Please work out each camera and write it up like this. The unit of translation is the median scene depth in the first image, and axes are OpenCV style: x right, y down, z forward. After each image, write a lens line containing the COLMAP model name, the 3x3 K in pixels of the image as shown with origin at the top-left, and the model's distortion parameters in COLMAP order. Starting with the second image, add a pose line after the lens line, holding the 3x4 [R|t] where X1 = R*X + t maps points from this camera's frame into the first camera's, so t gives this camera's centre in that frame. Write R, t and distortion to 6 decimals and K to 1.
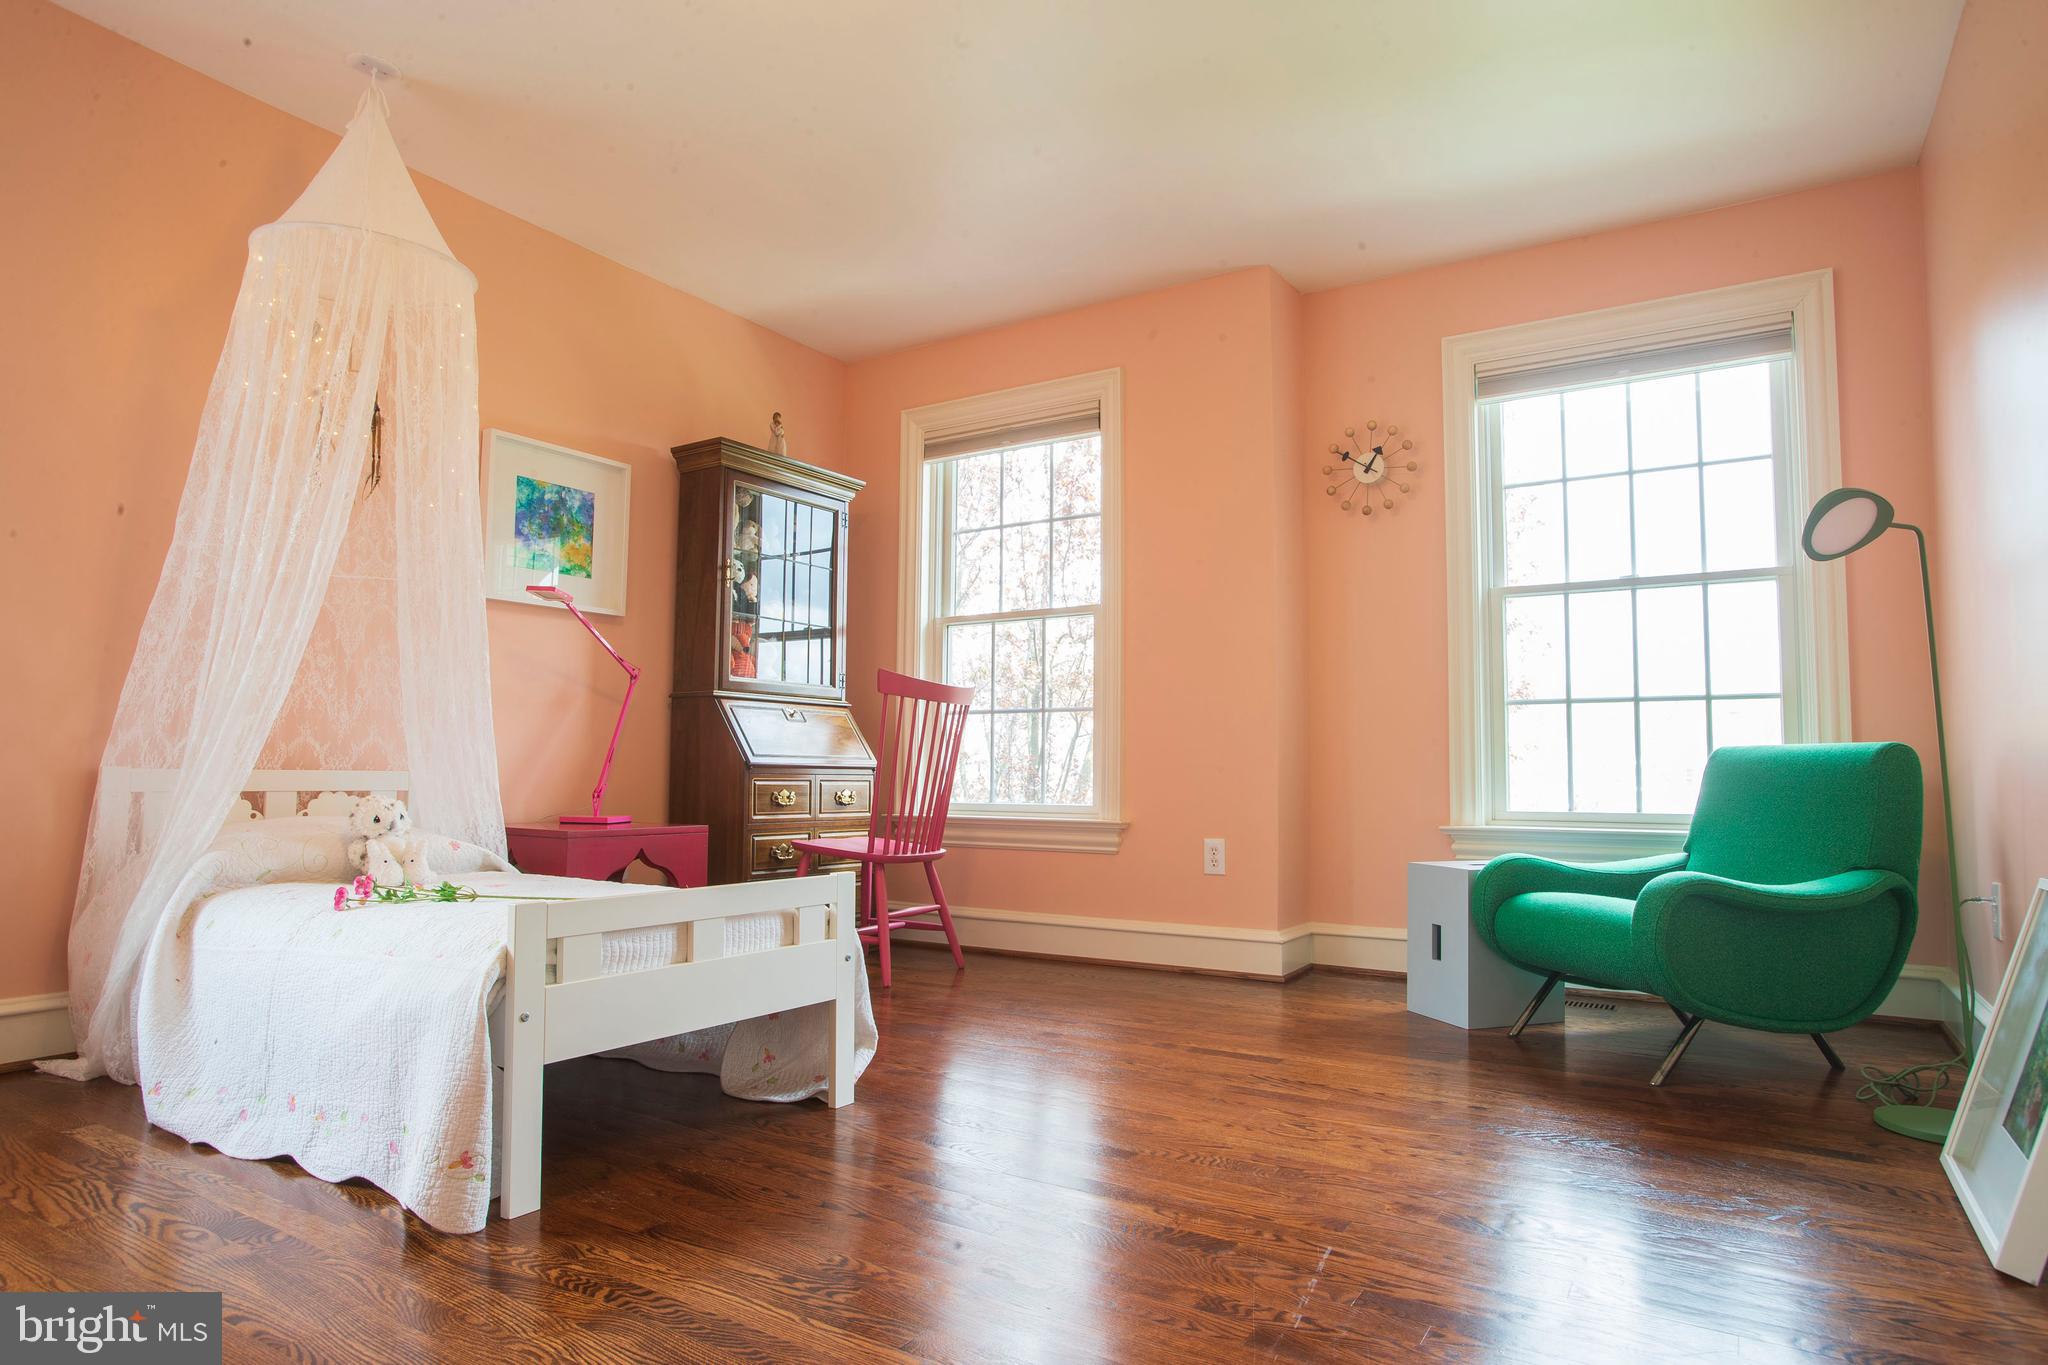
lens RADIAL K [[1157.5, 0, 1040.0], [0, 1157.5, 702.7], [0, 0, 1]] dist [-0.080608, 0.058151]
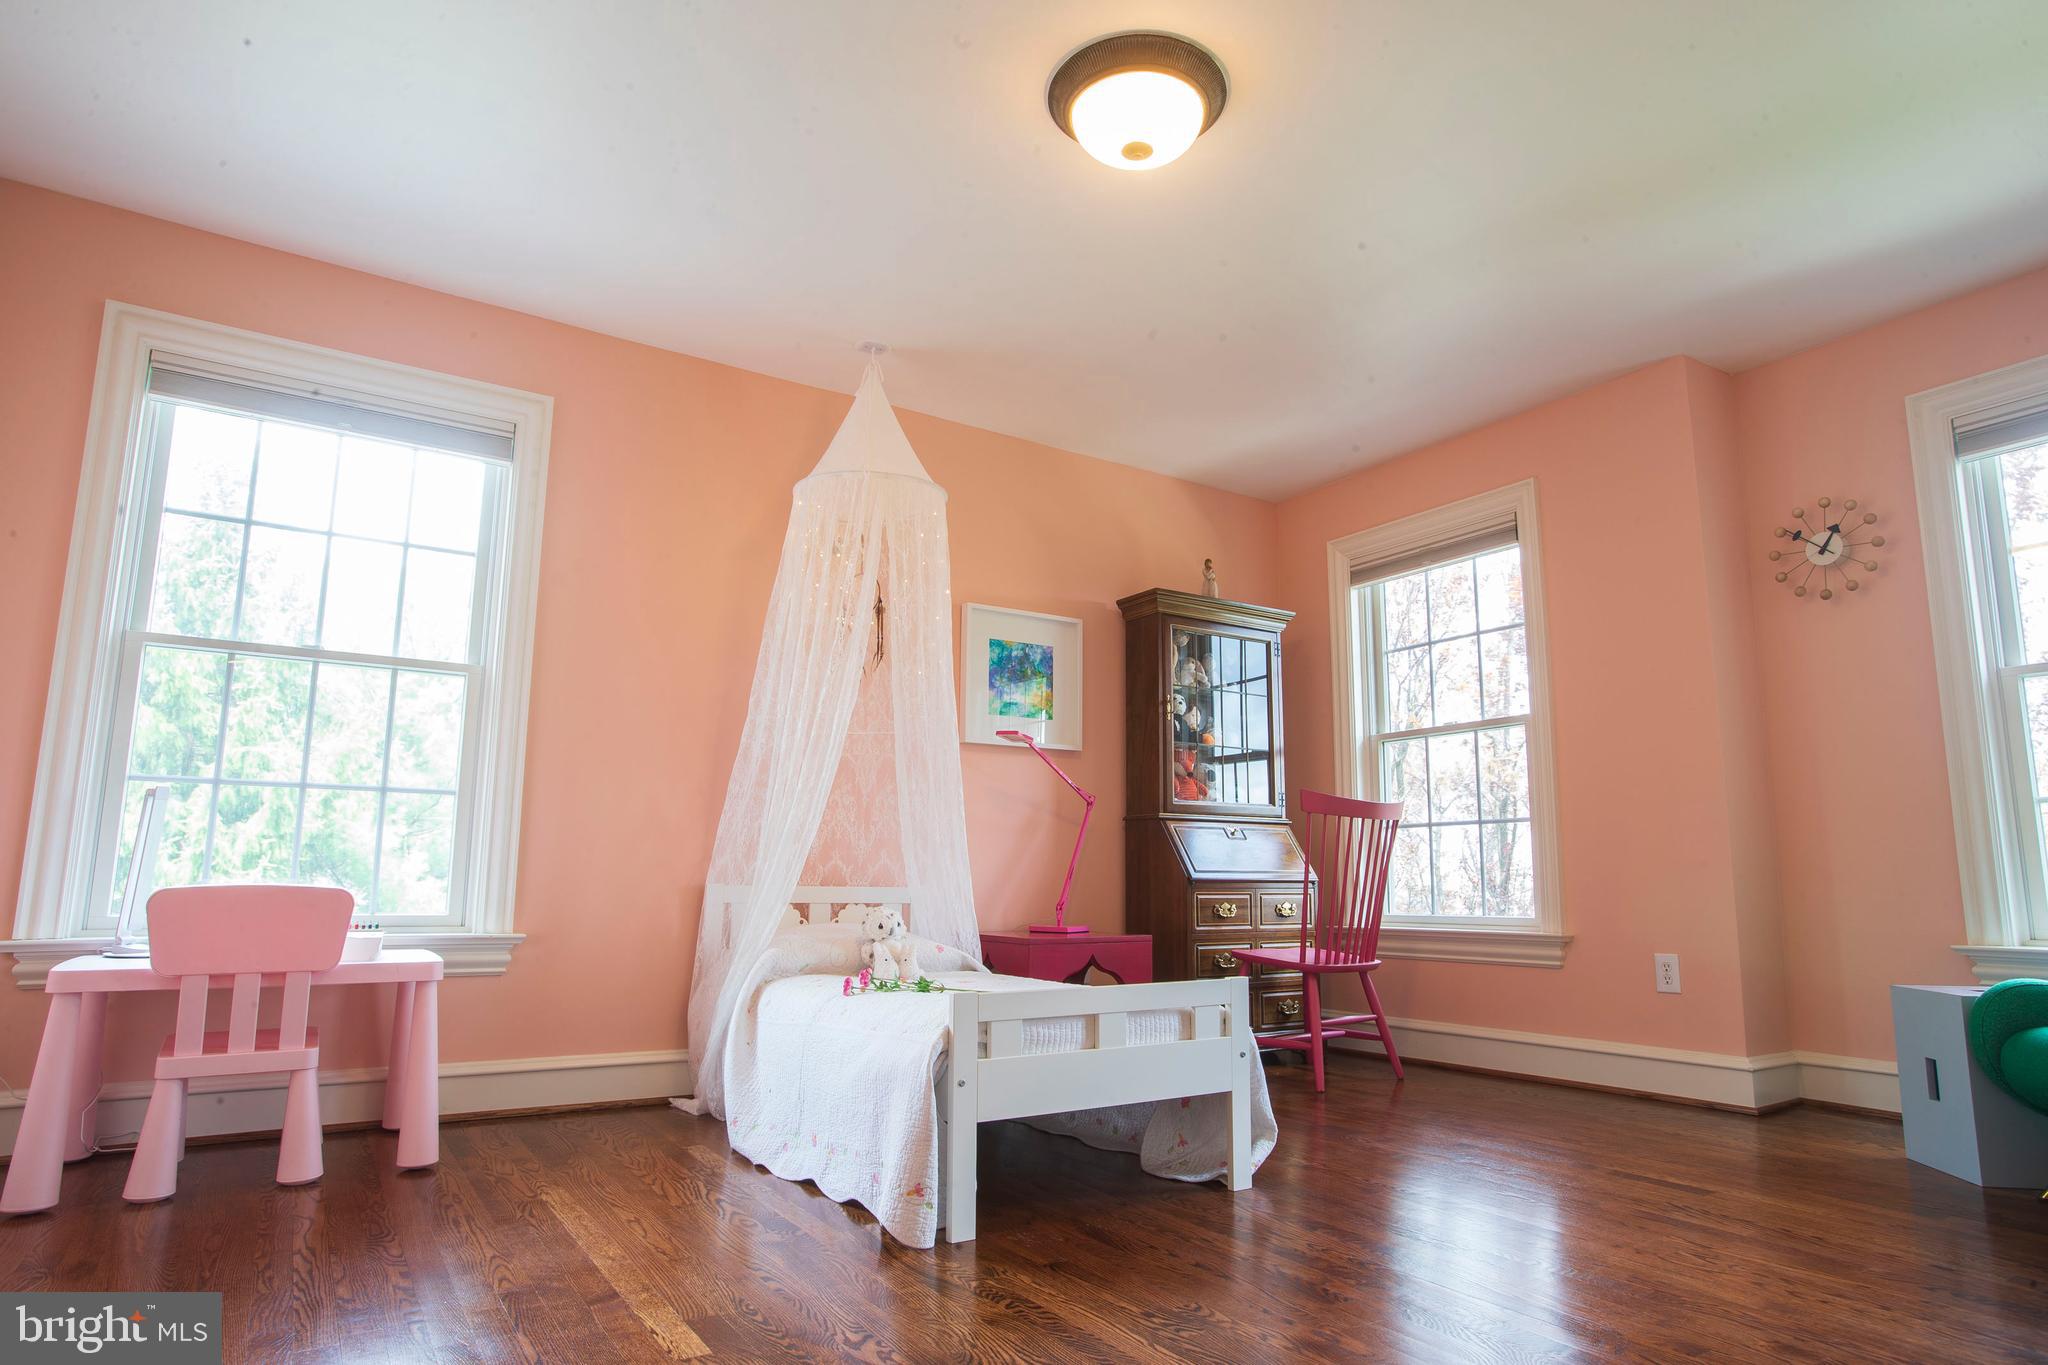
lens RADIAL K [[1157.5, 0, 1040.0], [0, 1157.5, 702.7], [0, 0, 1]] dist [-0.080608, 0.058151]
pose [[0.908476, -0.065620, -0.412754, 0.115789], [0.026120, 0.994581, -0.100630, -0.010270], [0.417121, 0.080638, 0.905267, -0.103297]]
